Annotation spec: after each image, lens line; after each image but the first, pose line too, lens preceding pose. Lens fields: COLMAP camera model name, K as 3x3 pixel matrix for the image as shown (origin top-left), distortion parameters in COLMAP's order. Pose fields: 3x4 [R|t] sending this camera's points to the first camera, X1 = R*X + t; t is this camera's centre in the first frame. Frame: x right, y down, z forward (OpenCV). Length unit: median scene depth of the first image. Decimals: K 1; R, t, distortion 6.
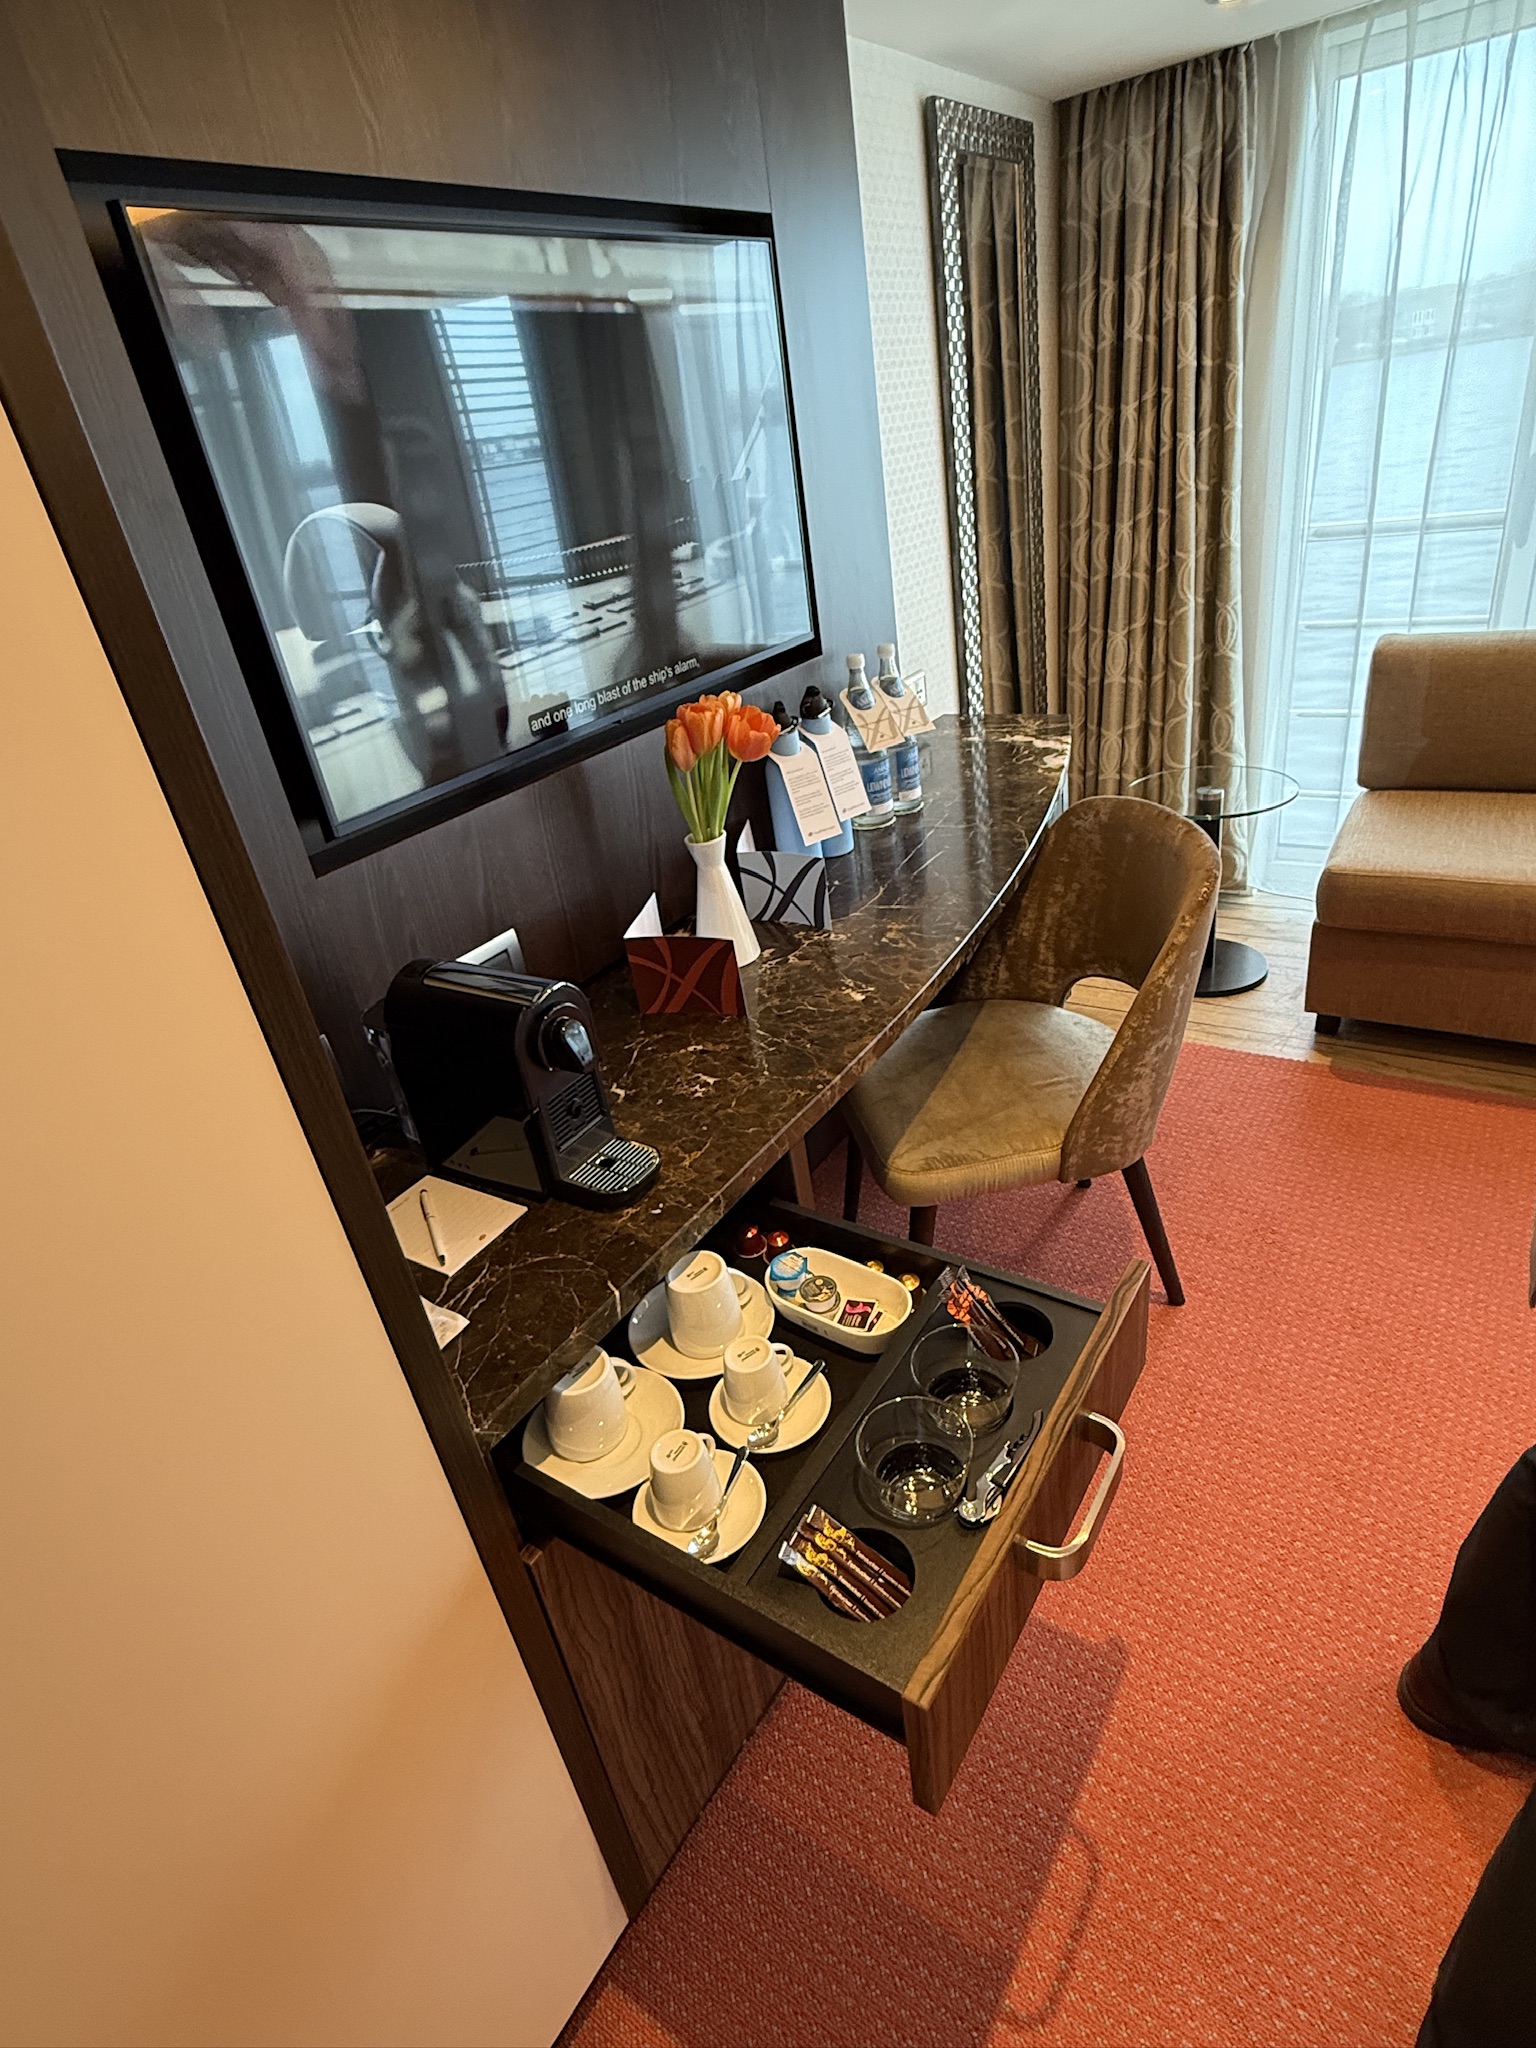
lens RADIAL K [[1078.9, 0, 768.0], [0, 1078.9, 1024.0], [0, 0, 1]] dist [0.002033, 0.001321]
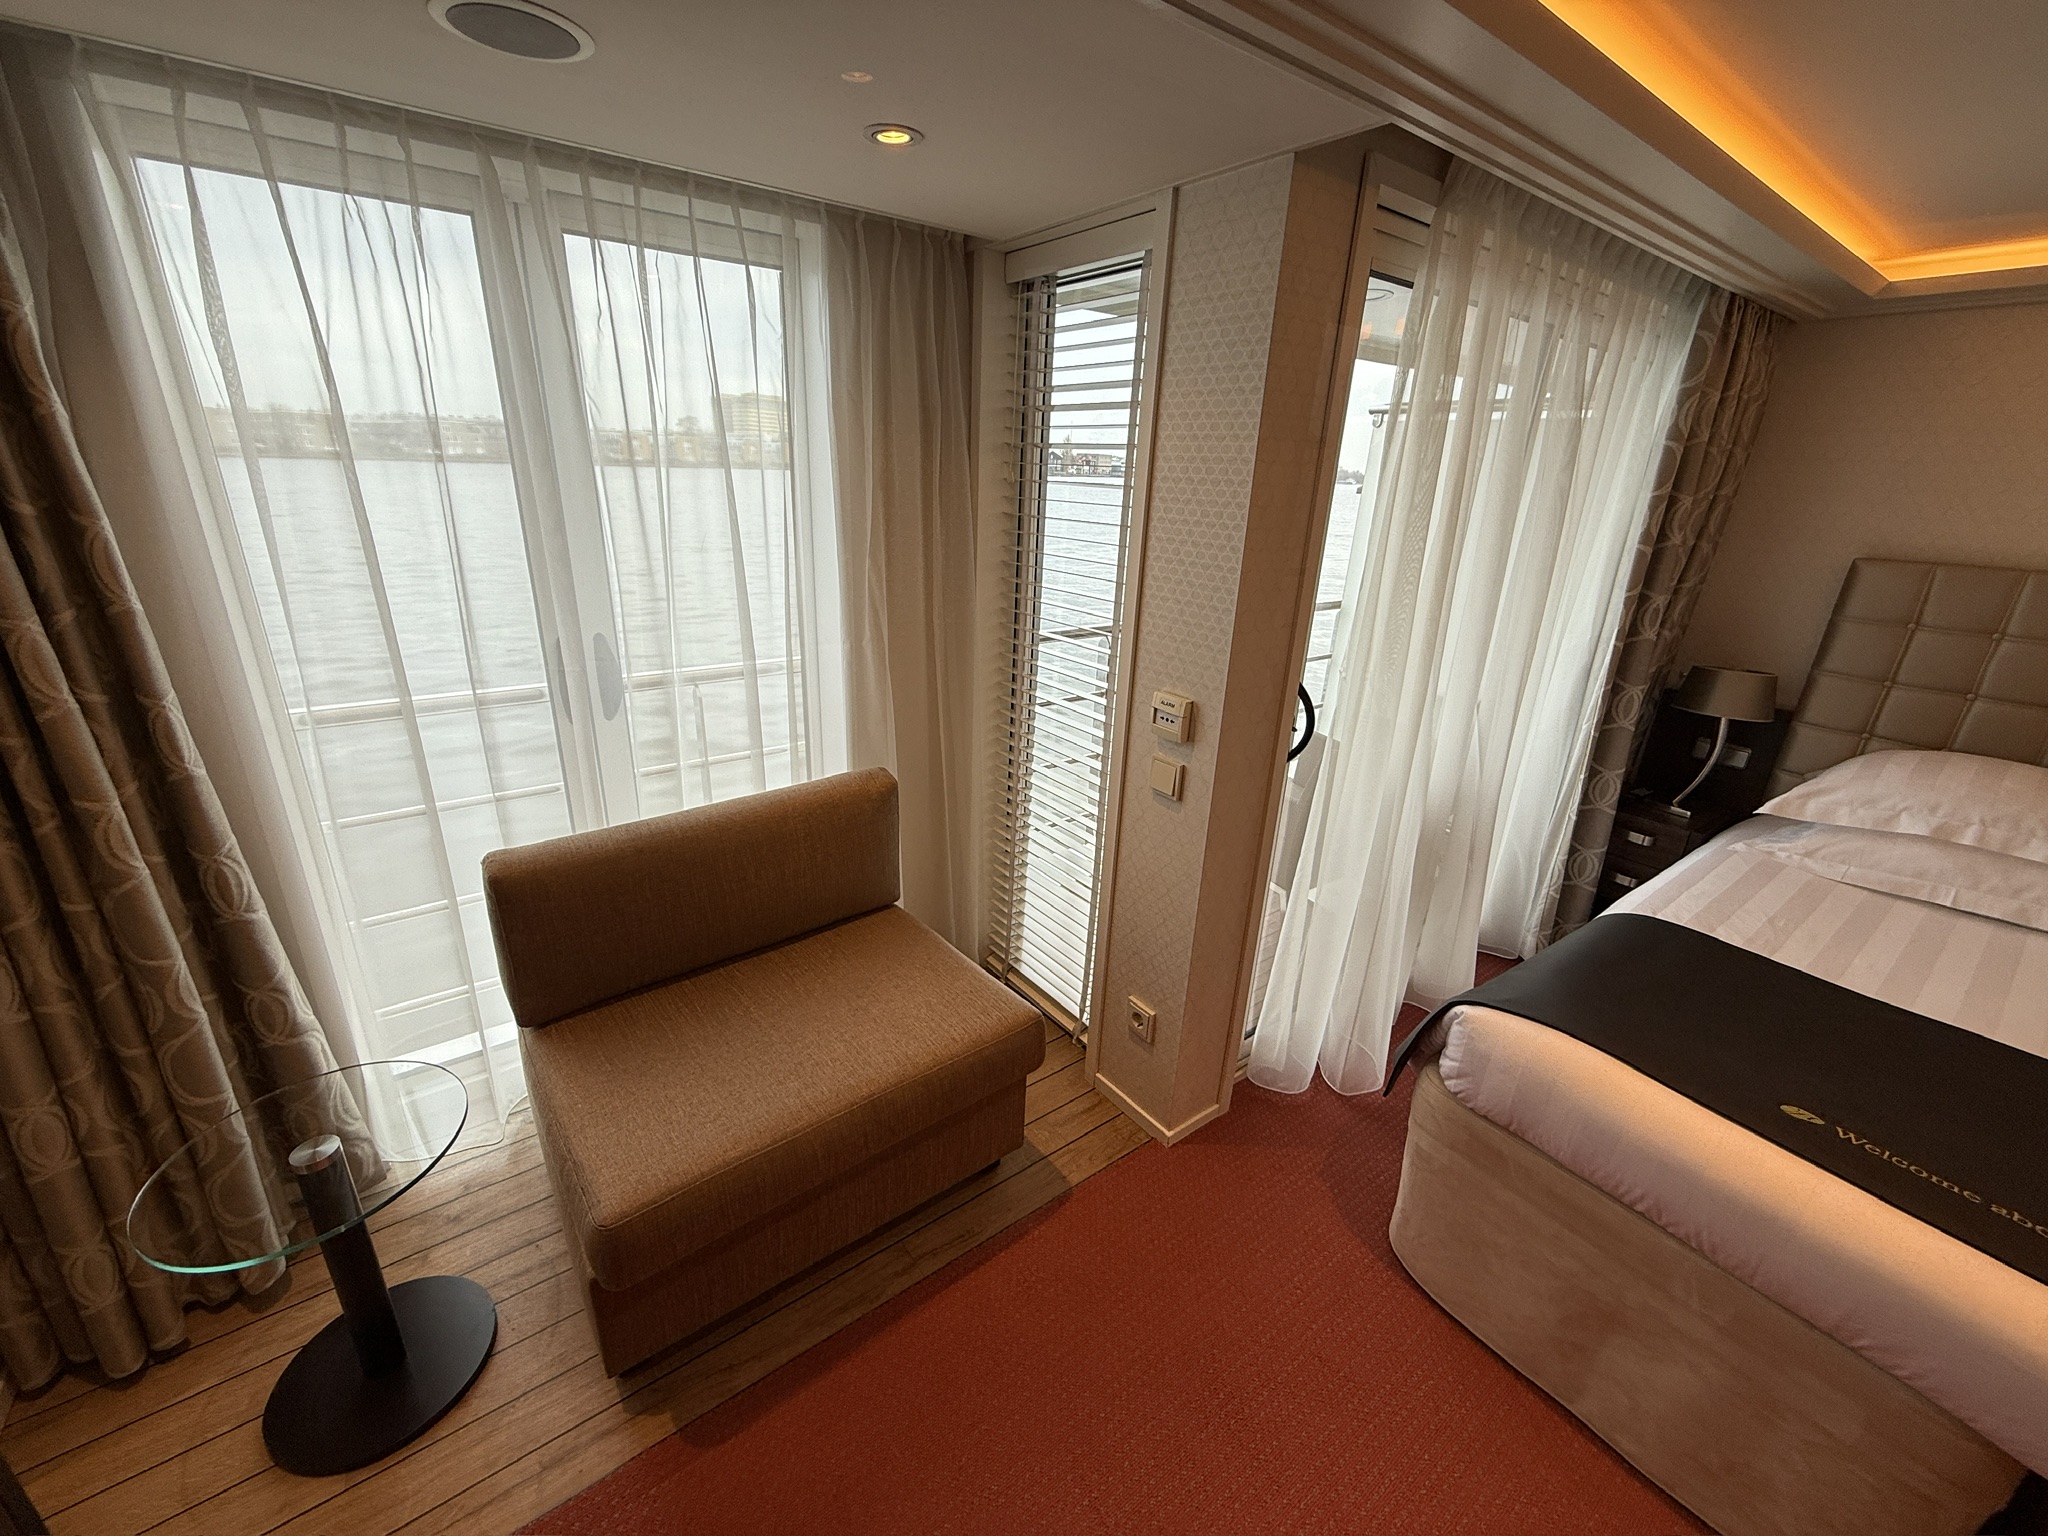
lens RADIAL K [[805.0, 0, 1024.0], [0, 805.0, 768.0], [0, 0, 1]] dist [-0.007847, 0.000134]
pose [[0.330628, -0.171515, 0.928045, 0.147984], [0.363299, 0.930699, 0.042576, -0.275223], [-0.871033, 0.323081, 0.370027, 0.377890]]
